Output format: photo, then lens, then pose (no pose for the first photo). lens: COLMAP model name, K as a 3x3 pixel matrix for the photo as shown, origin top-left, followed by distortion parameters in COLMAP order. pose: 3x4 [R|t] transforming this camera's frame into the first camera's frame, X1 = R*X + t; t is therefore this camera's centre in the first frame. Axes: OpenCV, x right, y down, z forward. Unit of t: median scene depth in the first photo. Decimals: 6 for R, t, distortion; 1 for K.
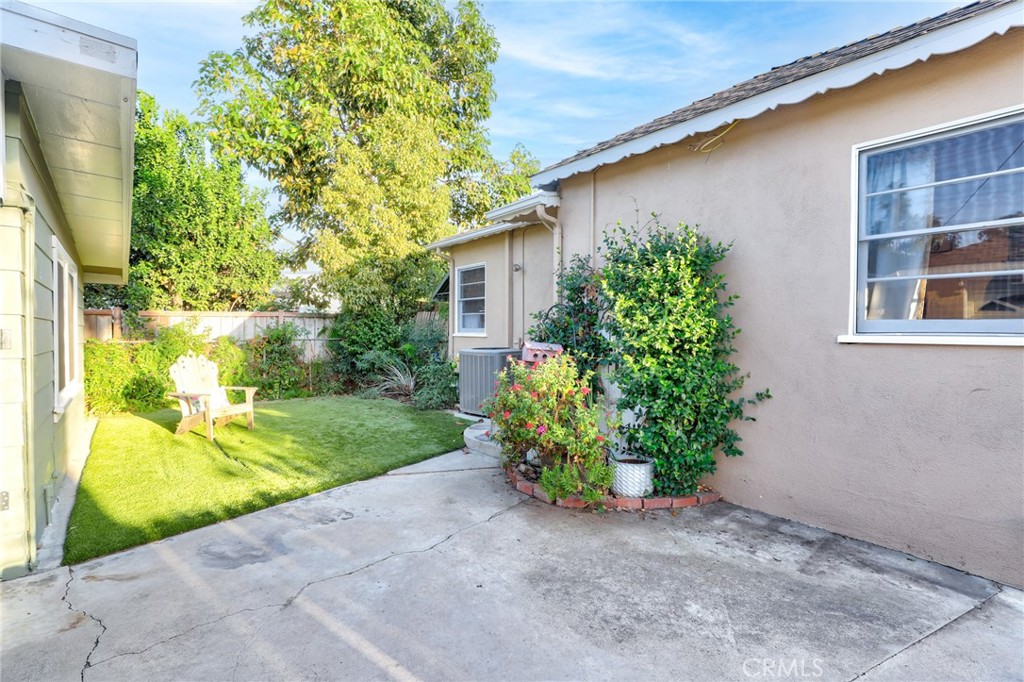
lens RADIAL K [[458.9, 0, 511.3], [0, 458.9, 345.5], [0, 0, 1]] dist [-0.014902, 0.000085]
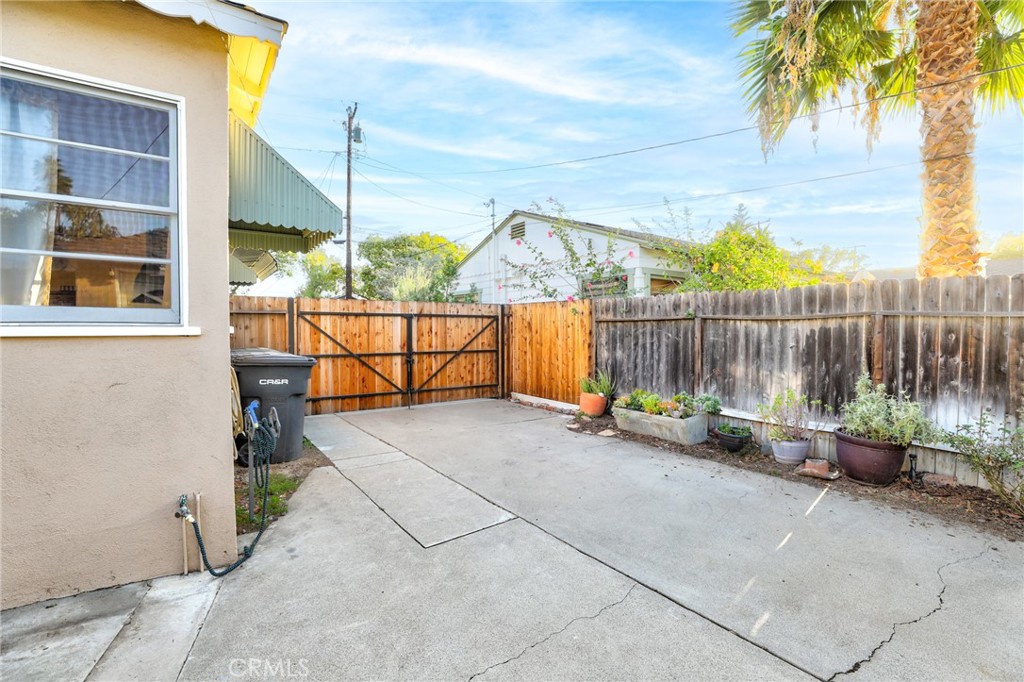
lens RADIAL K [[468.2, 0, 518.1], [0, 468.2, 341.0], [0, 0, 1]] dist [-0.049732, 0.012145]
pose [[0.085084, -0.032987, 0.995828, 0.181356], [0.025163, 0.999204, 0.030949, 0.000892], [-0.996056, 0.022425, 0.085847, 0.097737]]
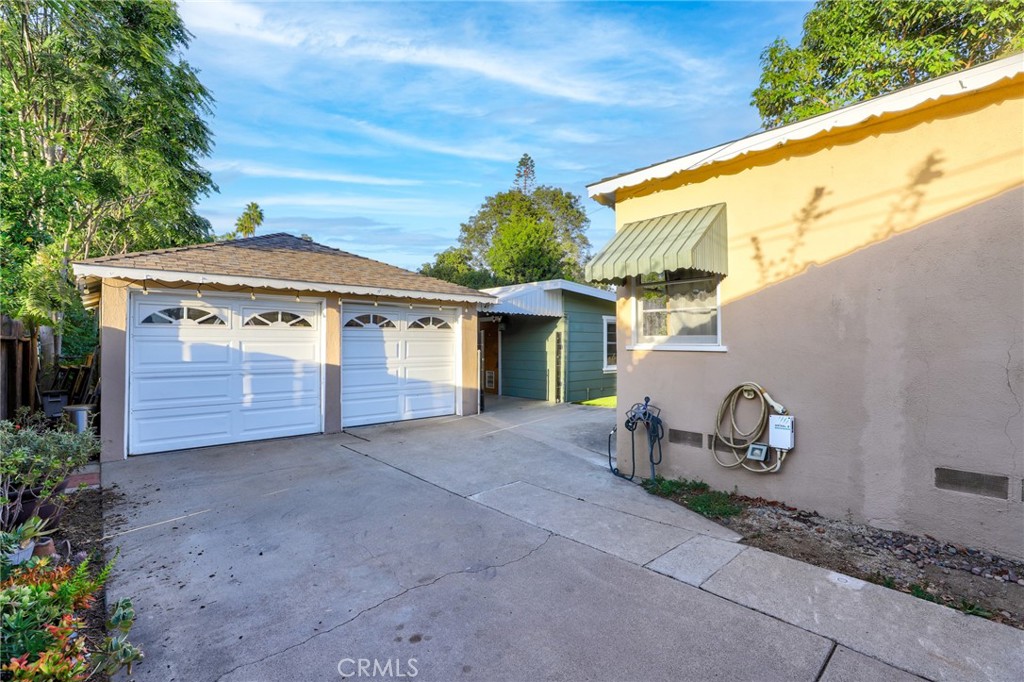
lens RADIAL K [[468.2, 0, 518.1], [0, 468.2, 341.0], [0, 0, 1]] dist [-0.049732, 0.012145]
pose [[0.042220, -0.012326, -0.999032, 2.937268], [-0.021604, 0.999679, -0.013247, -0.001499], [0.998875, 0.022142, 0.041940, 0.313993]]
